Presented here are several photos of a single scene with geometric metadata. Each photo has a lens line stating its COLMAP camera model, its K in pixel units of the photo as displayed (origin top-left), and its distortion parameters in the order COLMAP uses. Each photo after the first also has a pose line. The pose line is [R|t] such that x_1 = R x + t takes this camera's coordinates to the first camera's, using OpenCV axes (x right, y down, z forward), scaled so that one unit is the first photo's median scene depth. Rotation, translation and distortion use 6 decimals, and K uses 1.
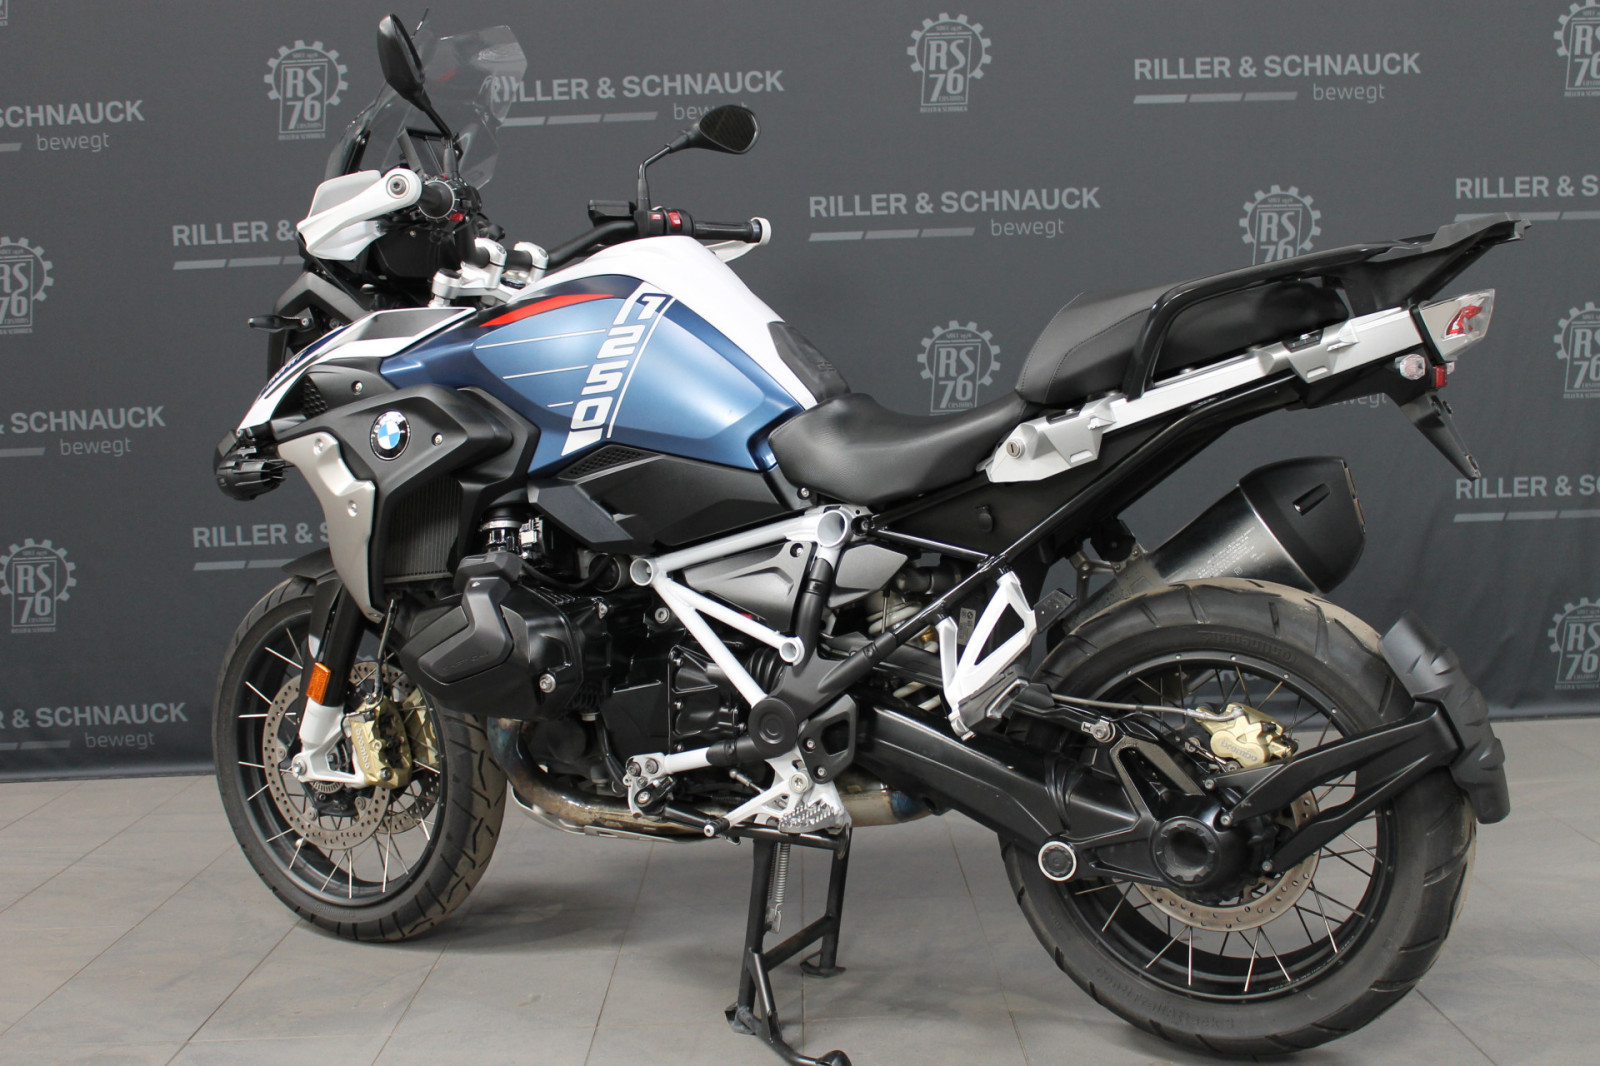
lens RADIAL K [[1759.6, 0, 800.0], [0, 1759.6, 533.0], [0, 0, 1]] dist [0.004175, 0.010642]
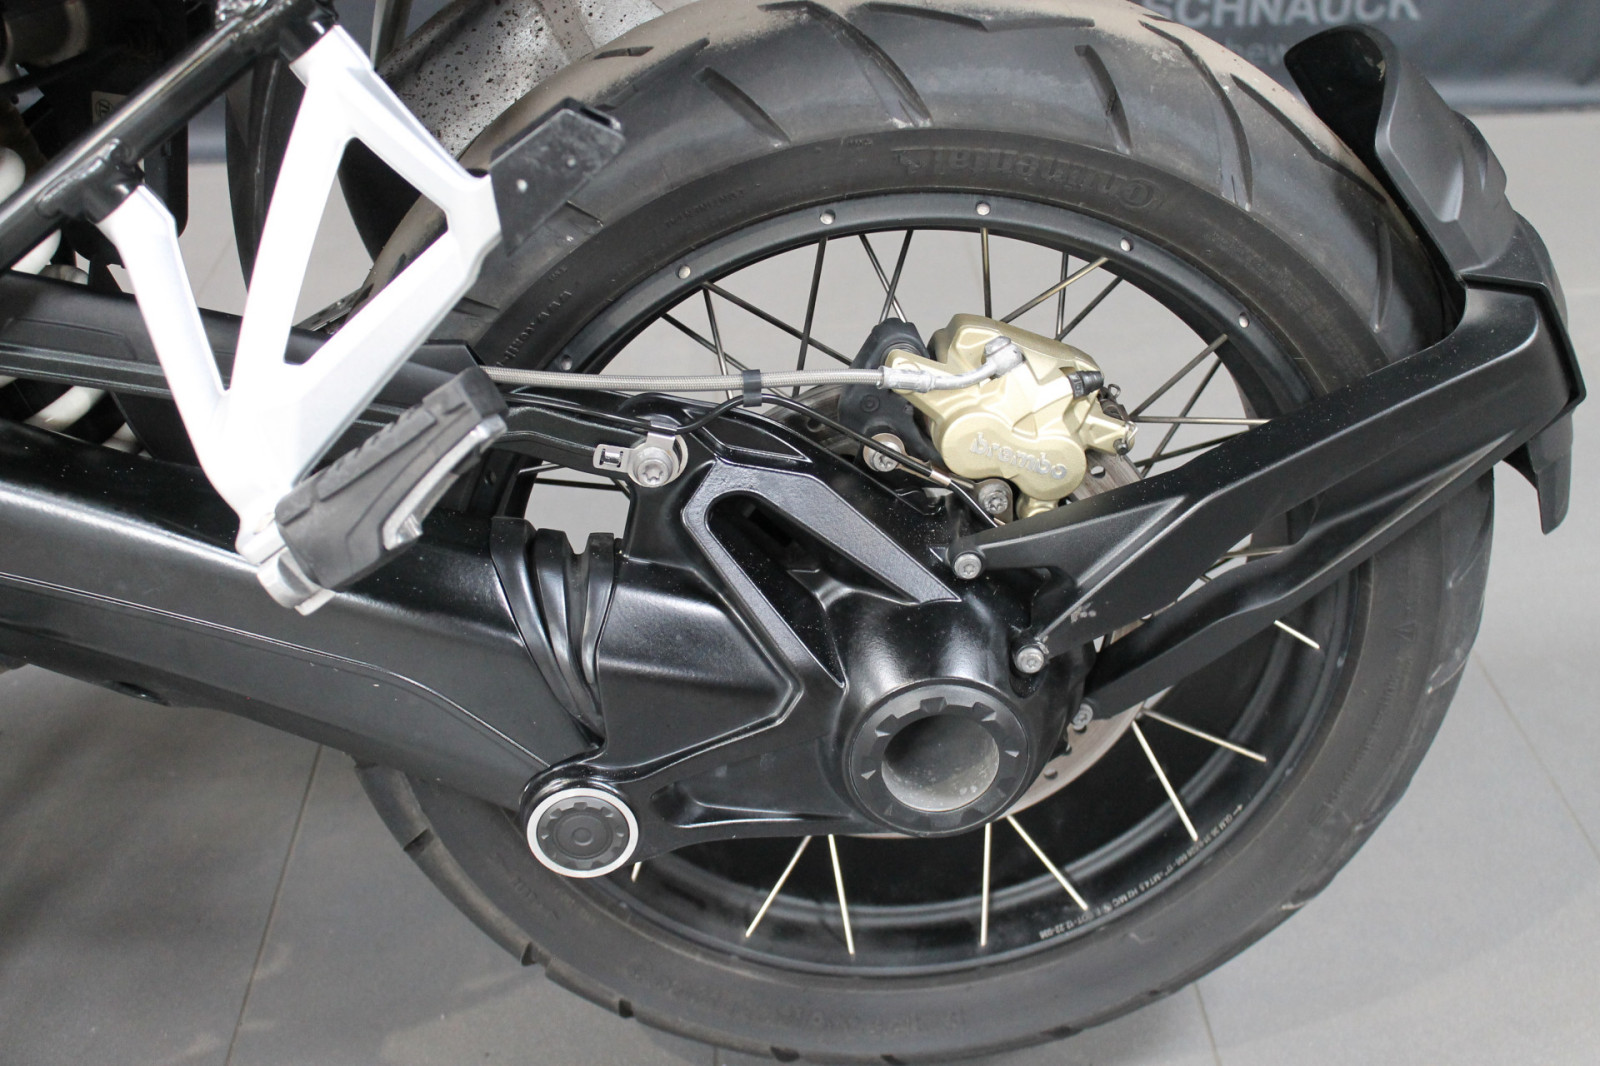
lens RADIAL K [[2103.4, 0, 800.0], [0, 2103.4, 533.0], [0, 0, 1]] dist [-0.016323, -0.034007]
pose [[0.868202, -0.220733, 0.444412, 0.005946], [0.036483, 0.921583, 0.386462, -0.032181], [-0.494868, -0.319314, 0.808174, 0.580143]]
